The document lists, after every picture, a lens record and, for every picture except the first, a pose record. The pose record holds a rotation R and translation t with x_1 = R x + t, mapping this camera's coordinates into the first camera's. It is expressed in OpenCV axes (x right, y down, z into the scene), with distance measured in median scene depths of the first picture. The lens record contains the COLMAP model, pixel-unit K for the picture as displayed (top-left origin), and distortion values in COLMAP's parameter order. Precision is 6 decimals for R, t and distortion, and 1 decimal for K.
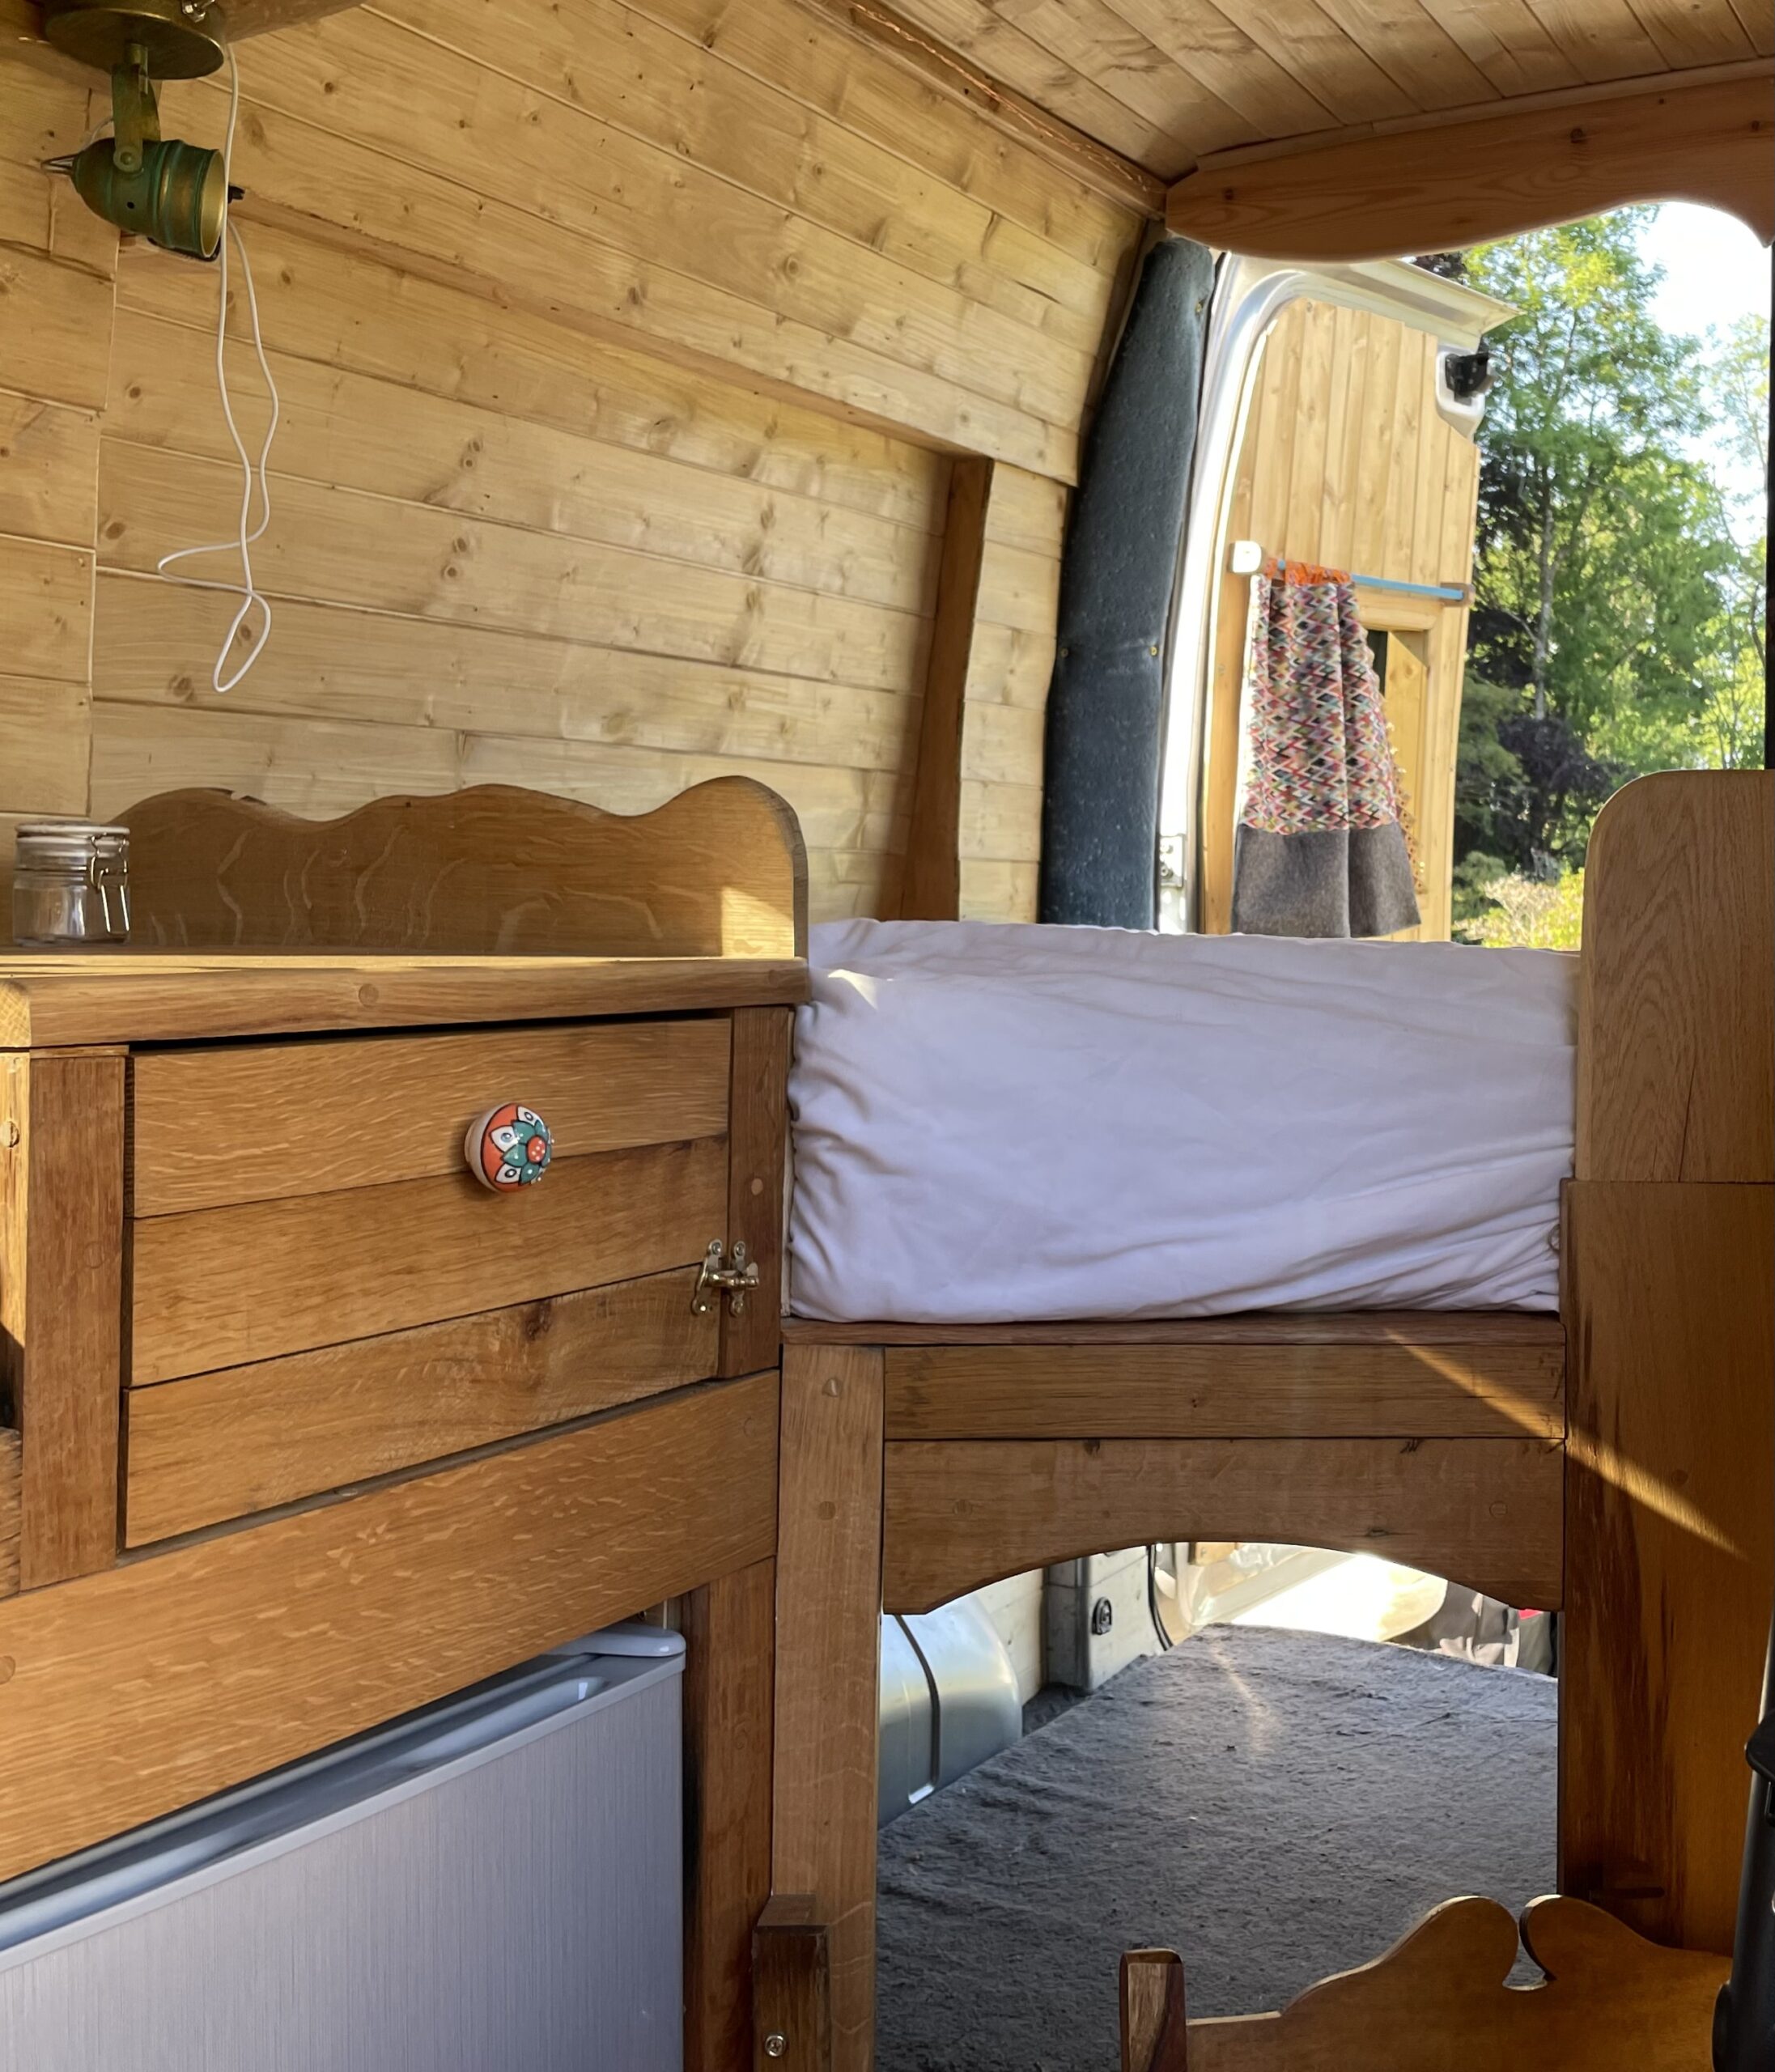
lens RADIAL K [[2214.4, 0, 1218.0], [0, 2214.4, 994.7], [0, 0, 1]] dist [0.031116, 0.000000]
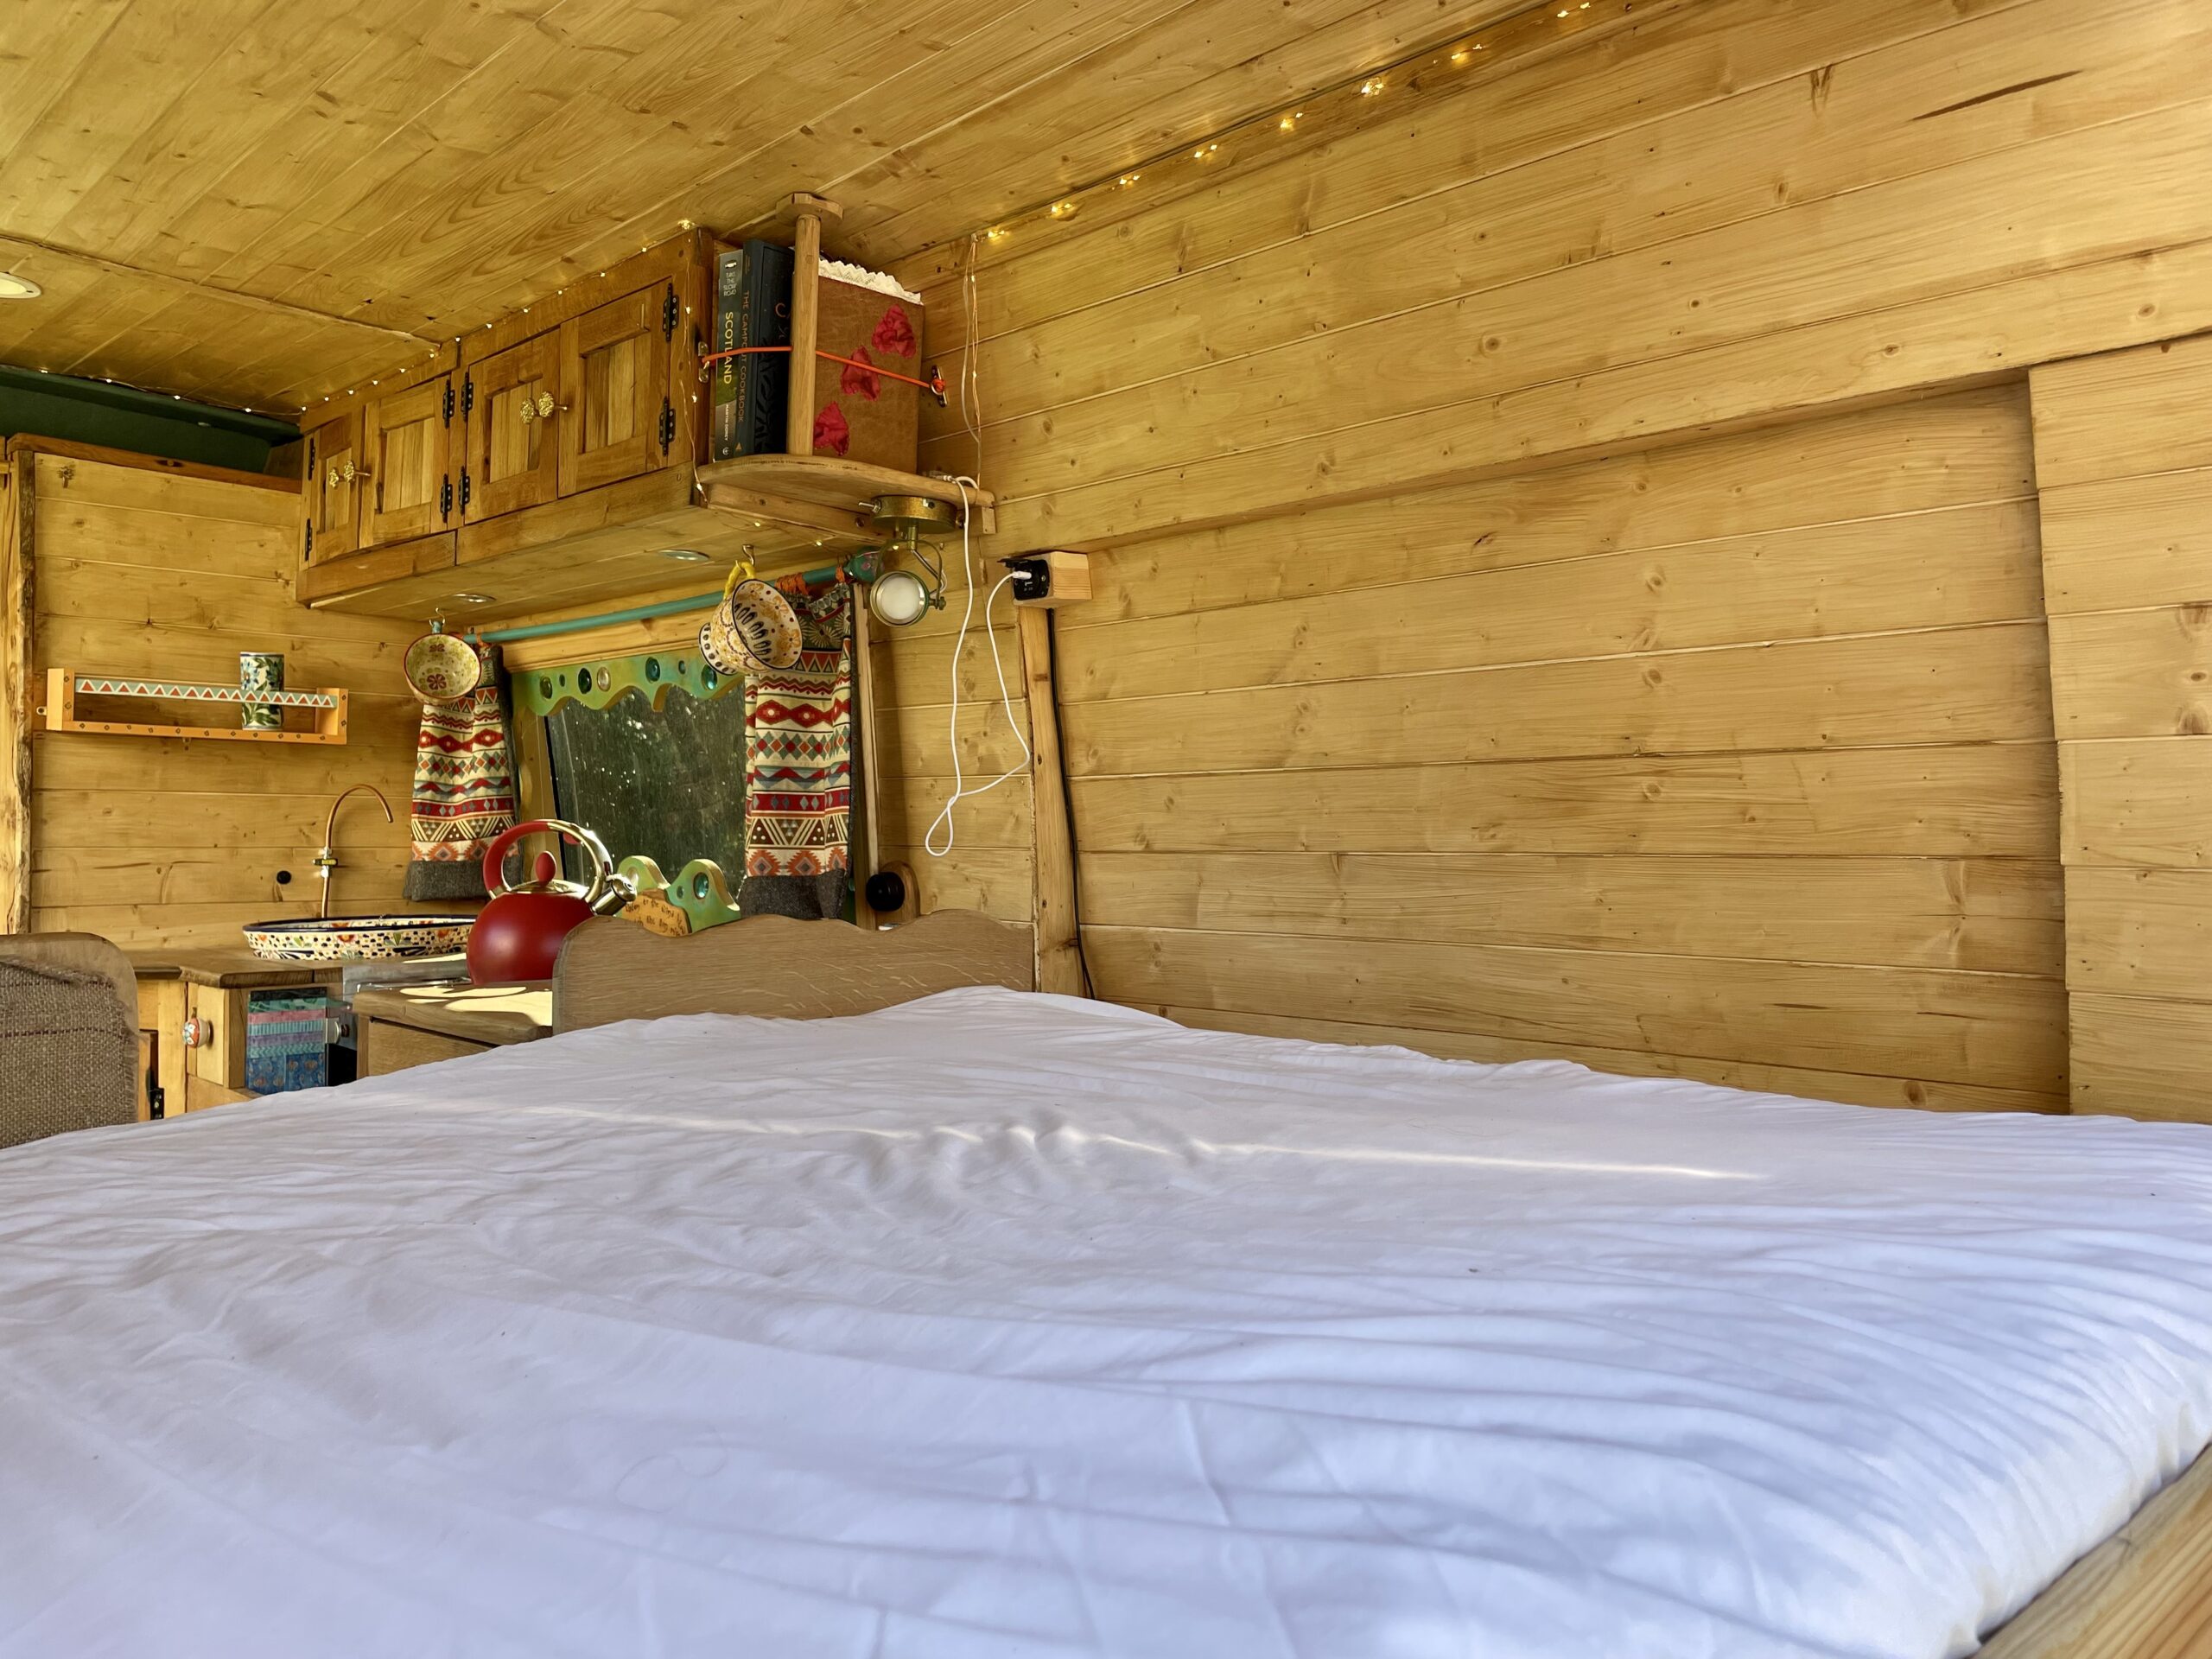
lens RADIAL K [[1678.9, 0, 1118.7], [0, 1678.9, 817.5], [0, 0, 1]] dist [0.078744, -0.109700]
pose [[-0.353685, -0.029942, -0.934885, 0.977492], [-0.056520, 0.998345, -0.010592, -0.206850], [0.933655, 0.049094, -0.354792, 2.076356]]
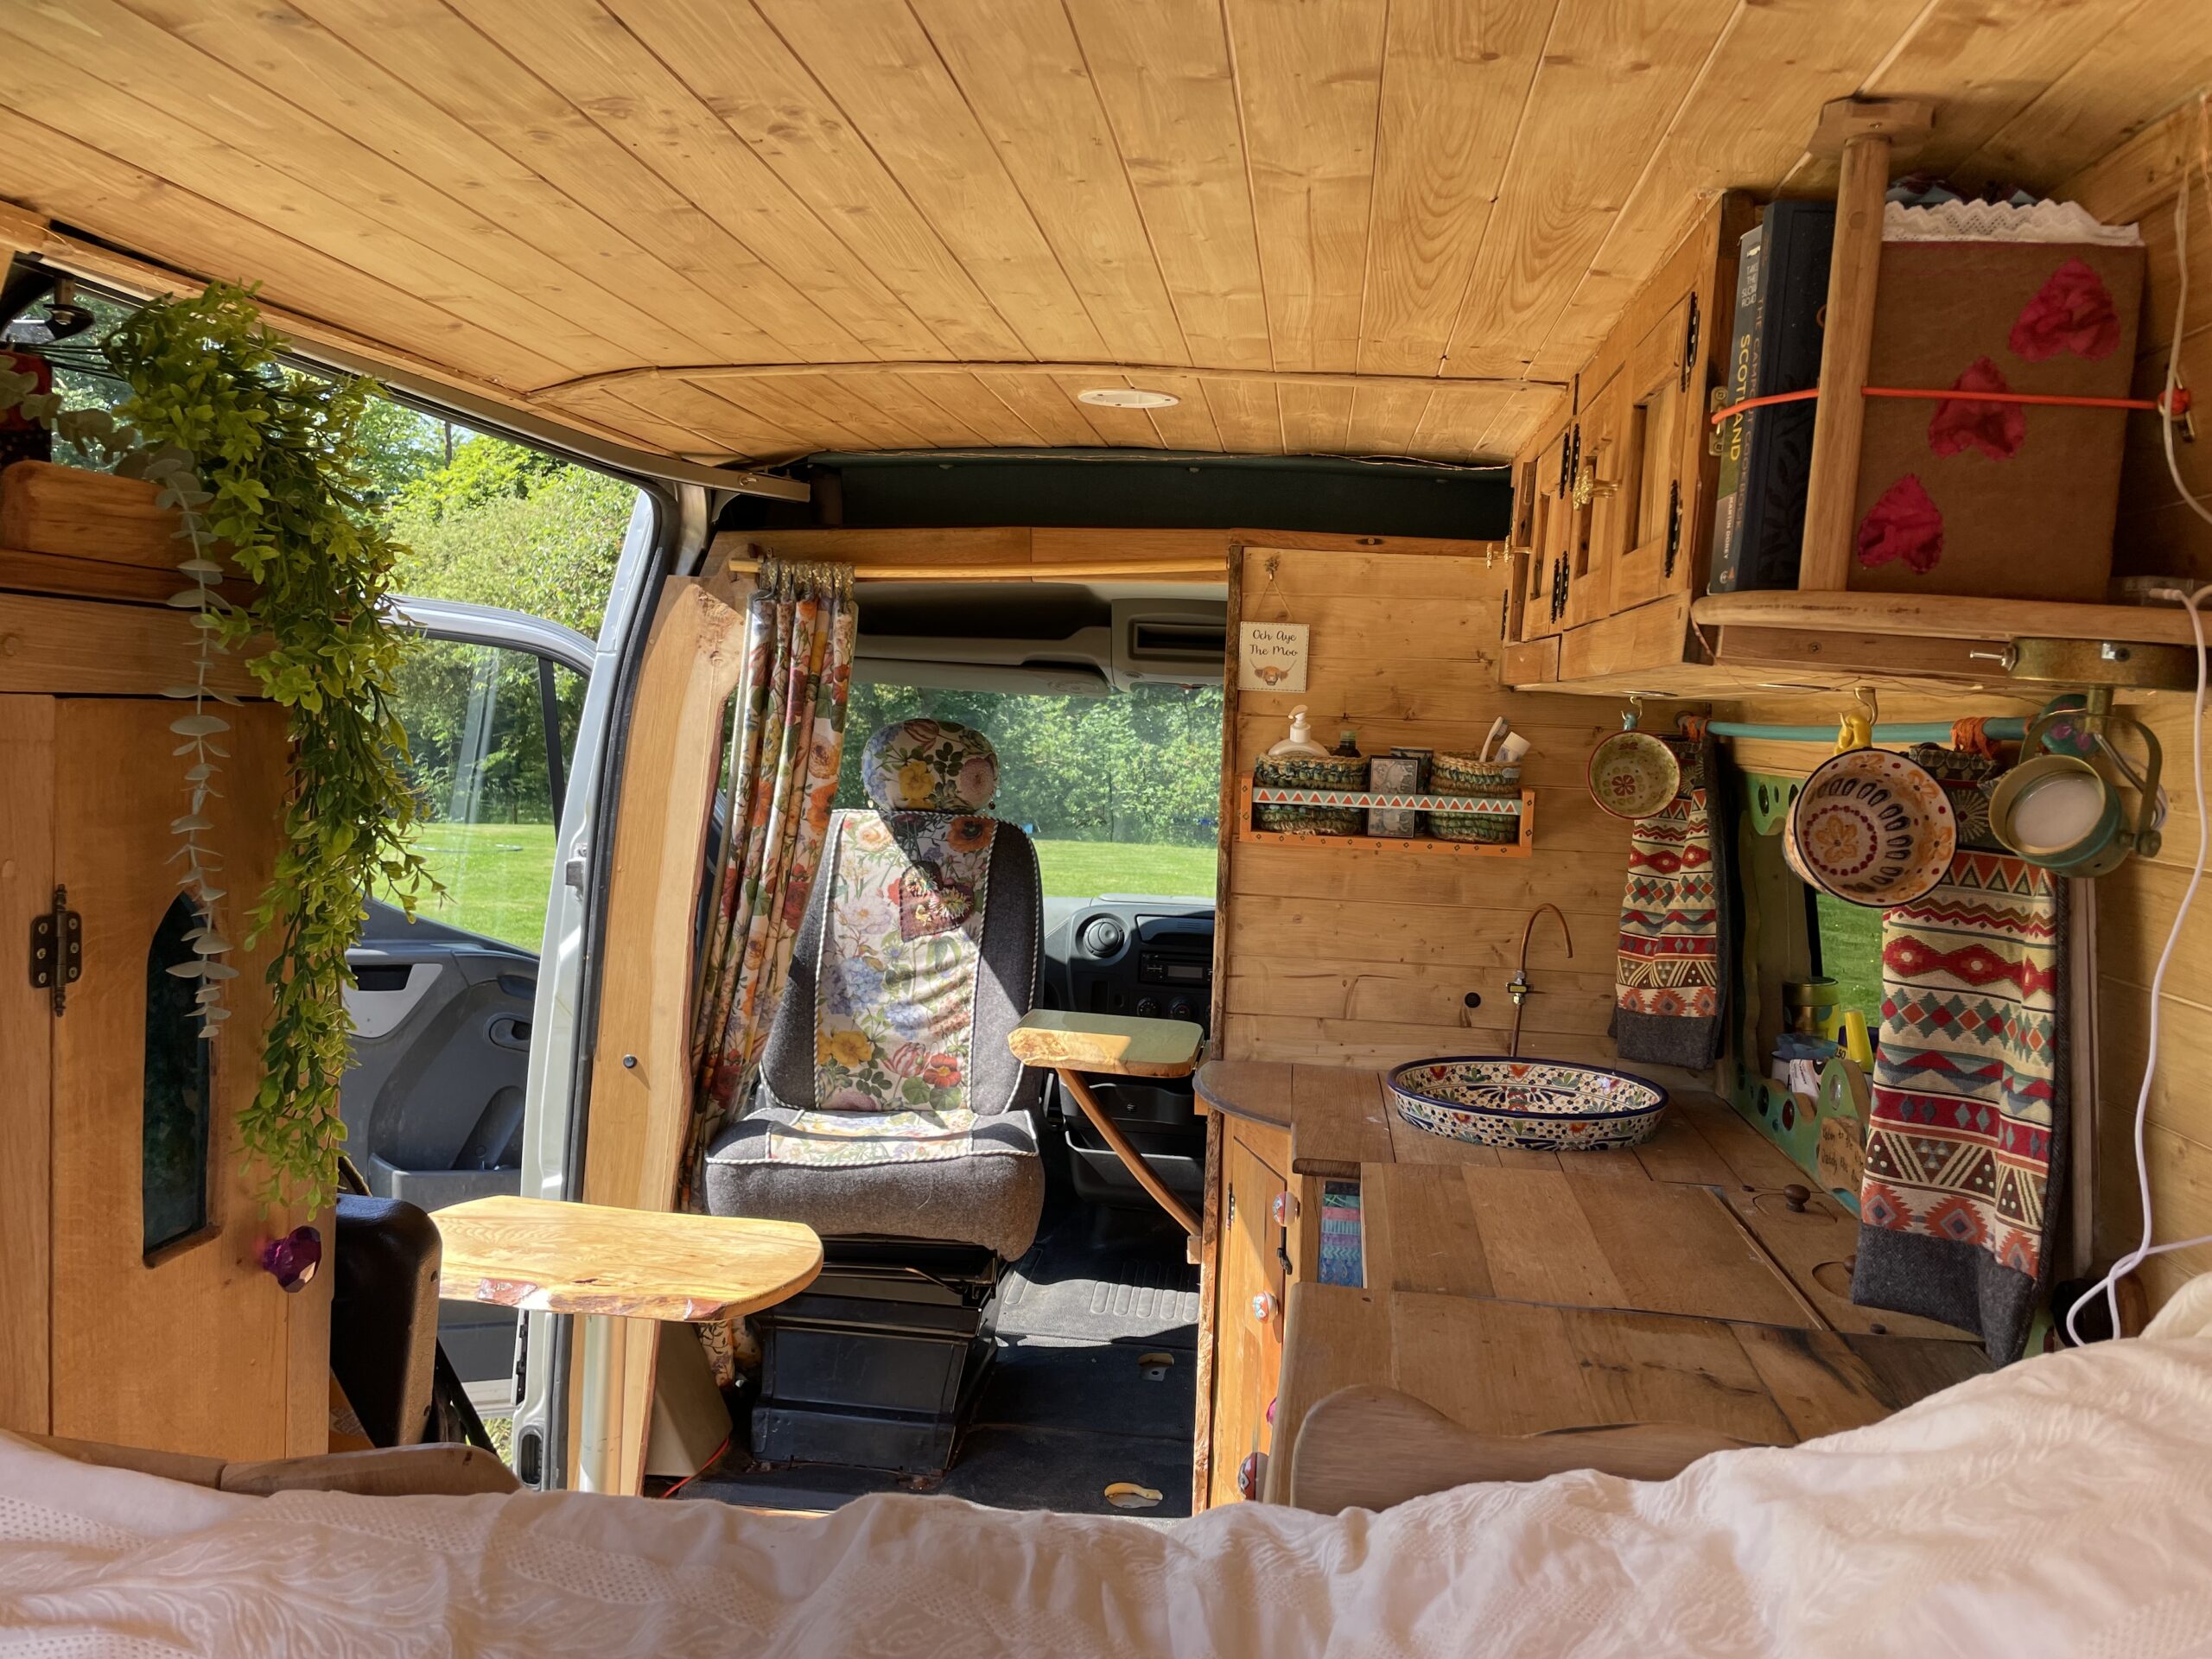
lens RADIAL K [[1678.9, 0, 1101.5], [0, 1678.9, 803.1], [0, 0, 1]] dist [0.078744, -0.109700]
pose [[-0.950946, -0.035245, -0.307342, 0.199332], [-0.067111, 0.993333, 0.093737, -0.503459], [0.301989, 0.109764, -0.946971, 1.935801]]
